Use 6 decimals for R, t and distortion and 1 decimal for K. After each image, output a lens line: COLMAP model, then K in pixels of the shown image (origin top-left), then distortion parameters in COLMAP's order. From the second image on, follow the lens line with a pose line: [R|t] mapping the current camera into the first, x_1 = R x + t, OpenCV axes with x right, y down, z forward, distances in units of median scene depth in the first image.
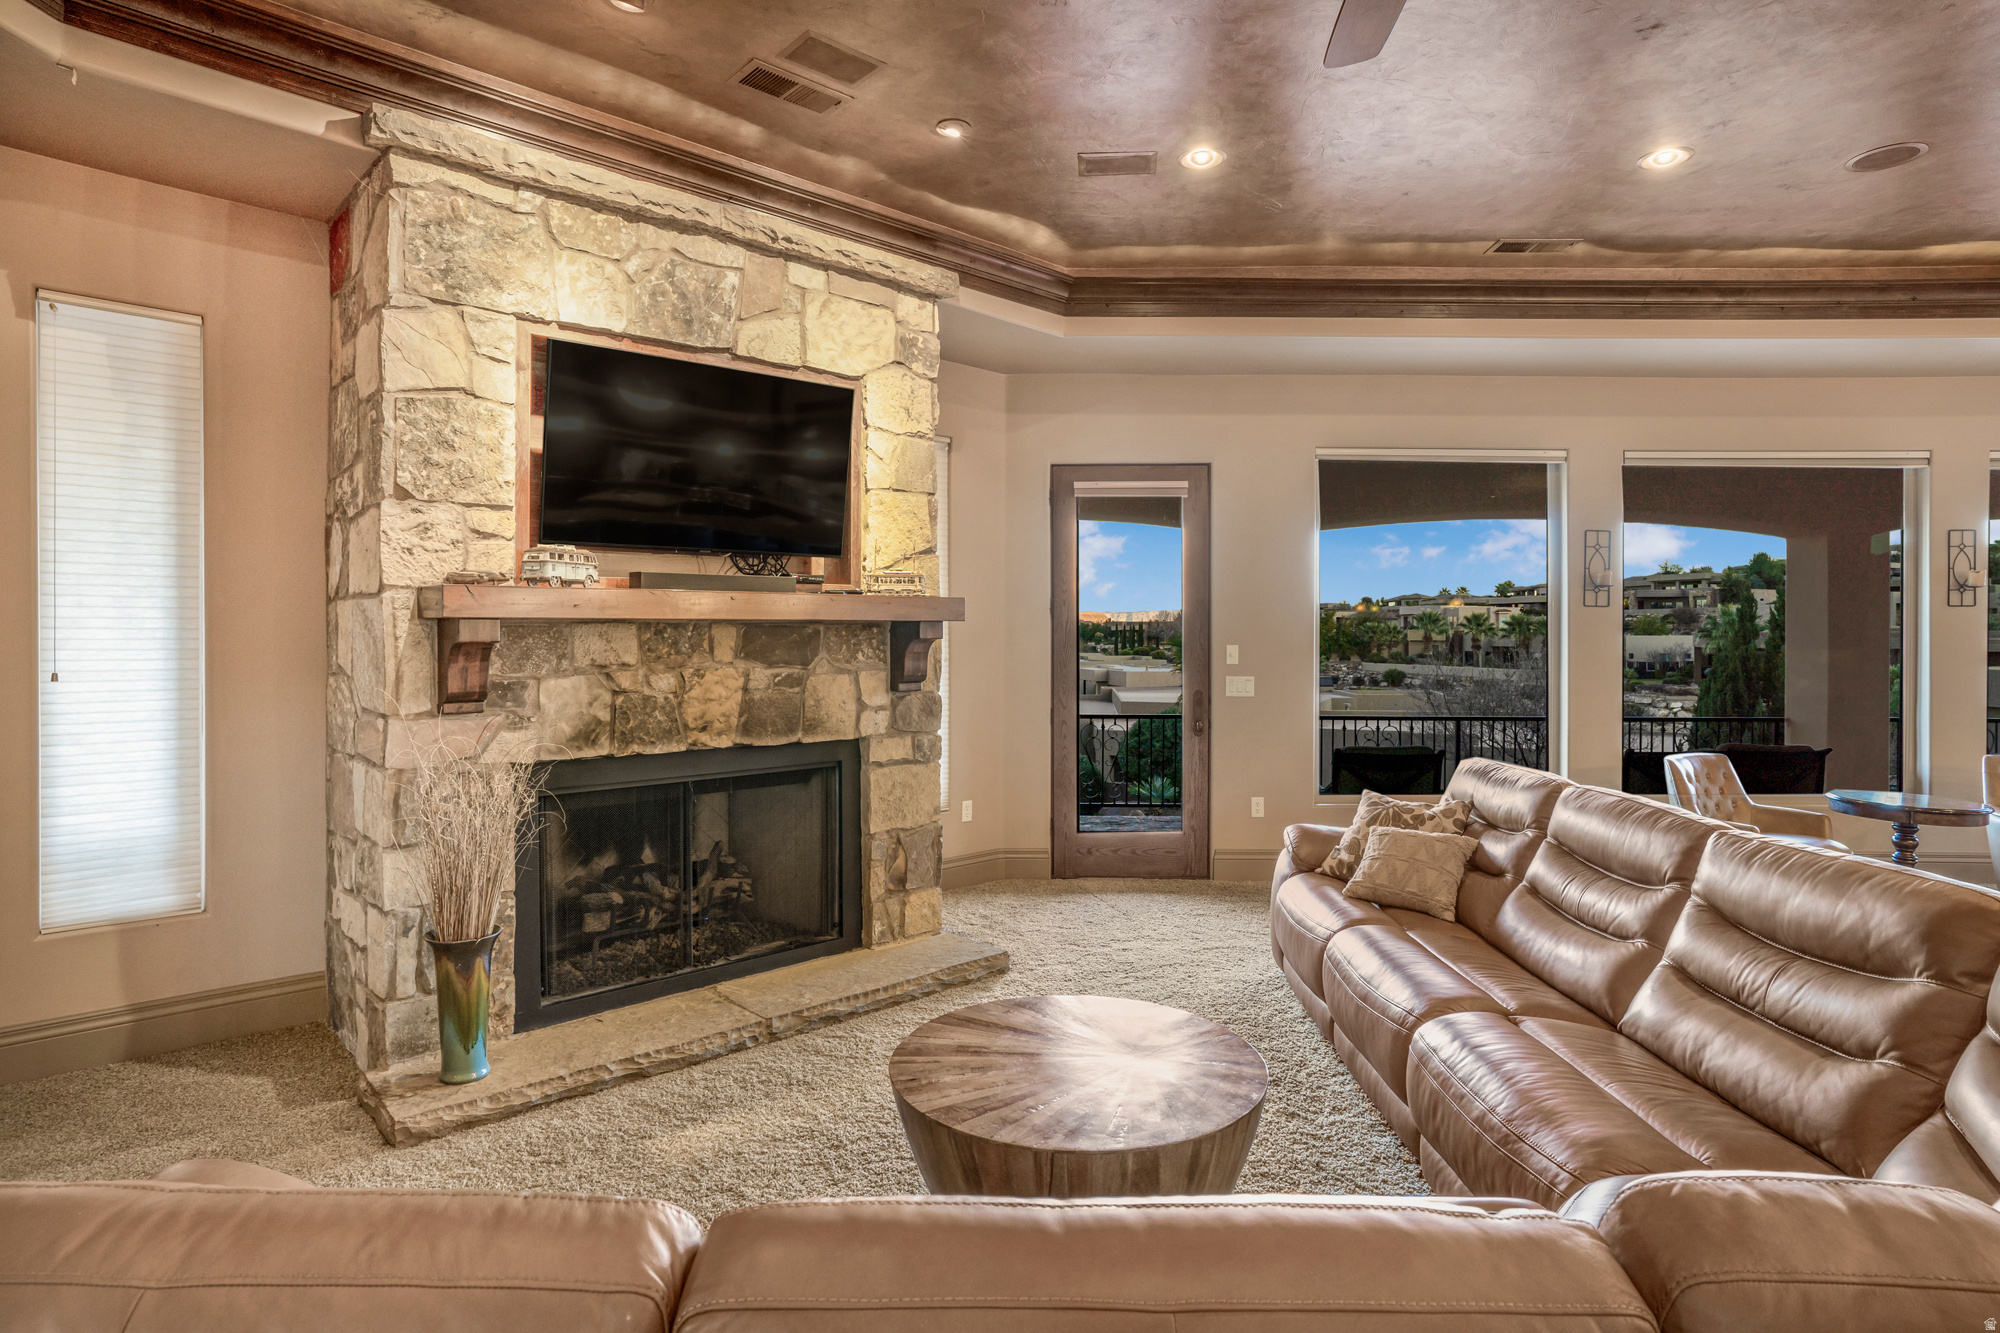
lens RADIAL K [[1057.5, 0, 1002.1], [0, 1057.5, 630.2], [0, 0, 1]] dist [-0.007870, -0.001435]
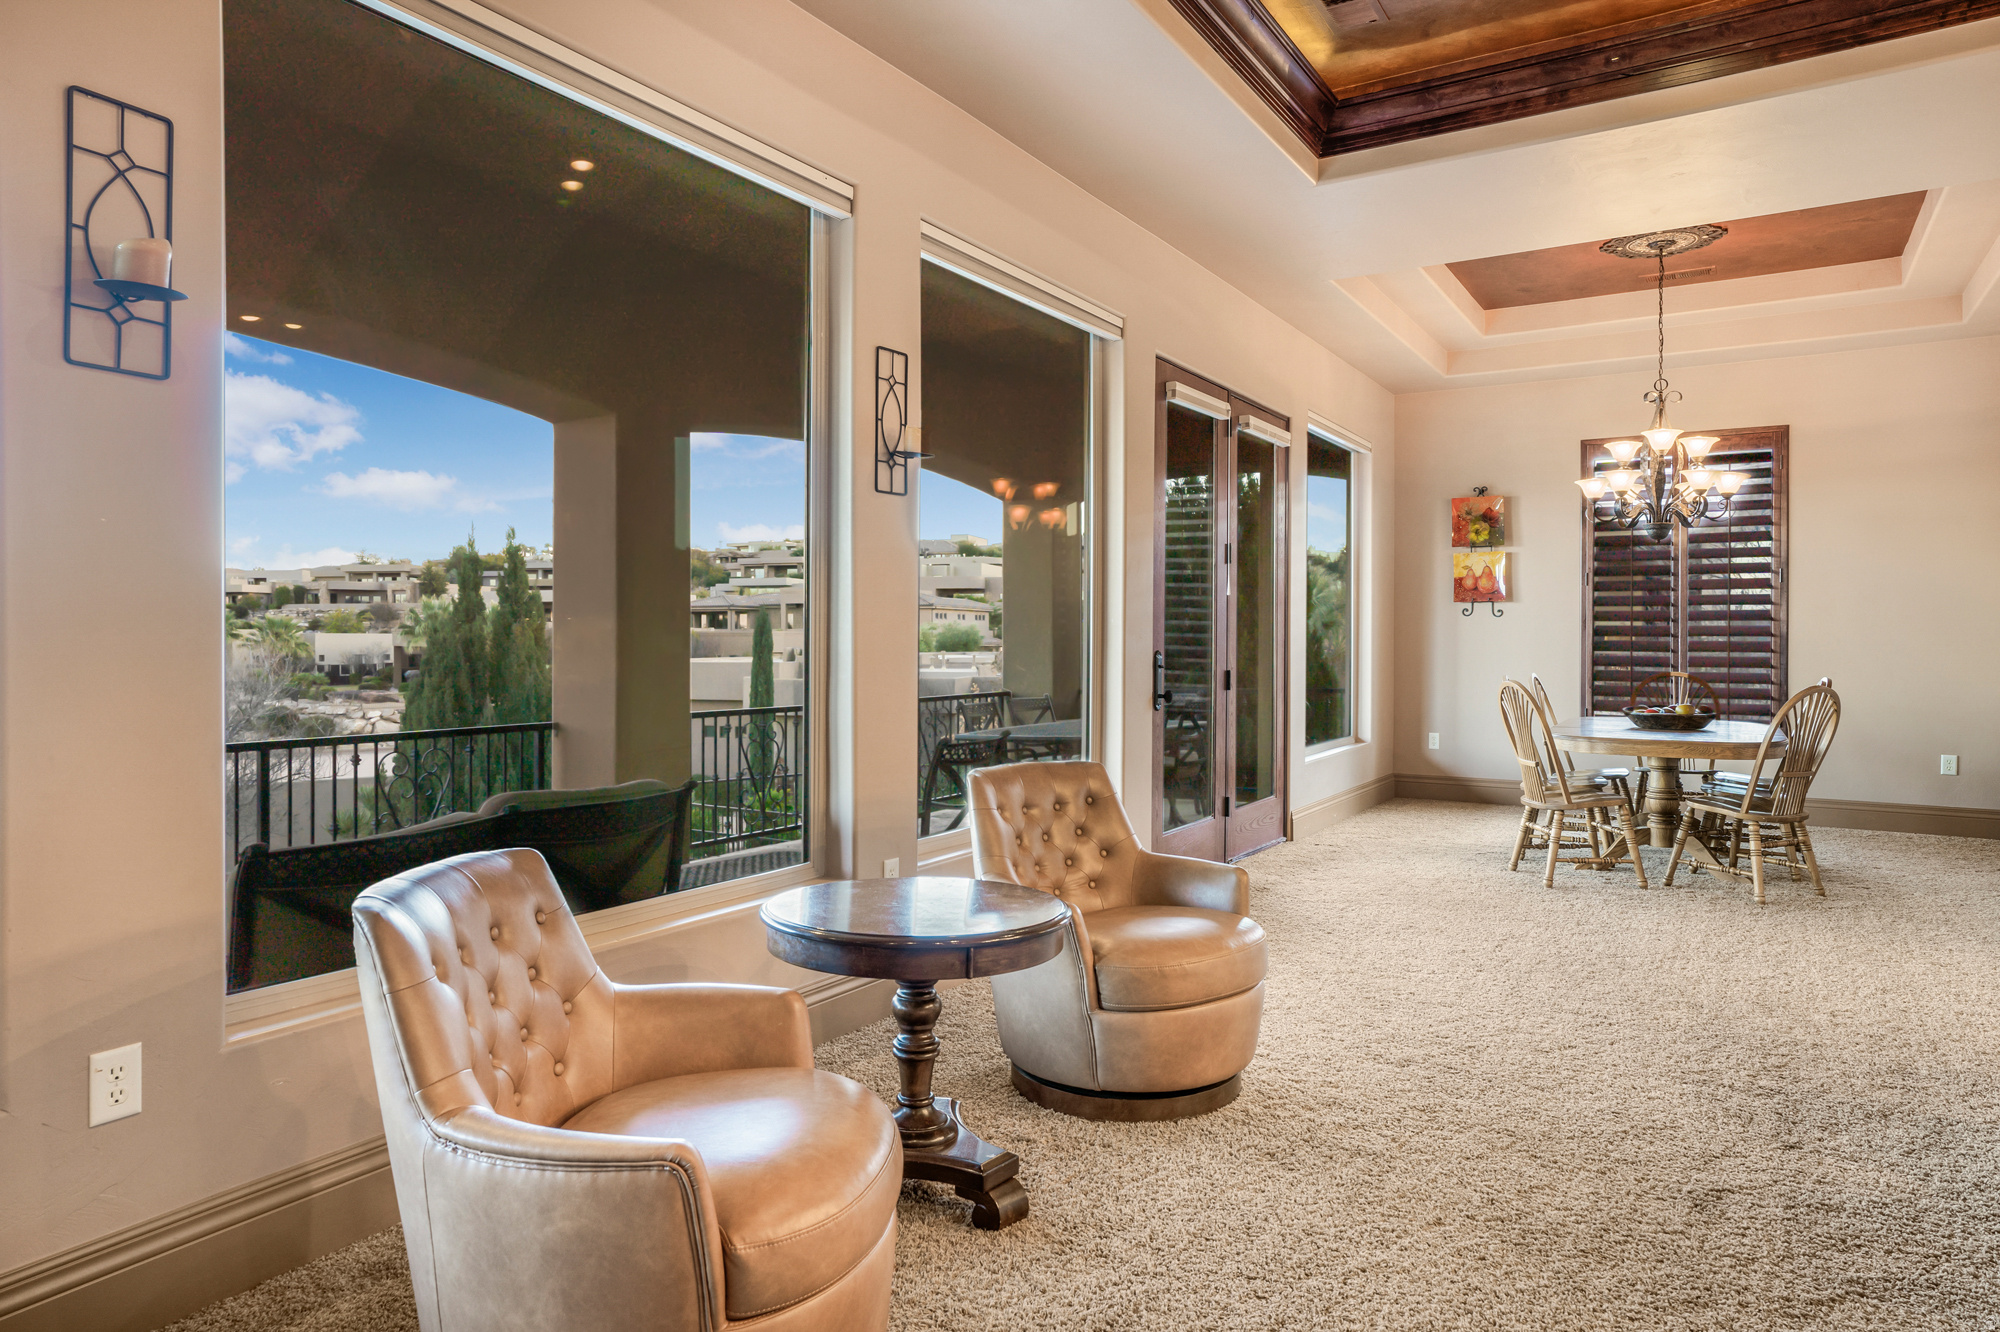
lens RADIAL K [[1234.7, 0, 1003.5], [0, 1234.7, 652.3], [0, 0, 1]] dist [0.003553, 0.000865]
pose [[0.505761, -0.010801, 0.862606, 0.337684], [-0.003473, 0.999888, 0.014556, 0.041030], [-0.862666, -0.010357, 0.505667, 0.534143]]
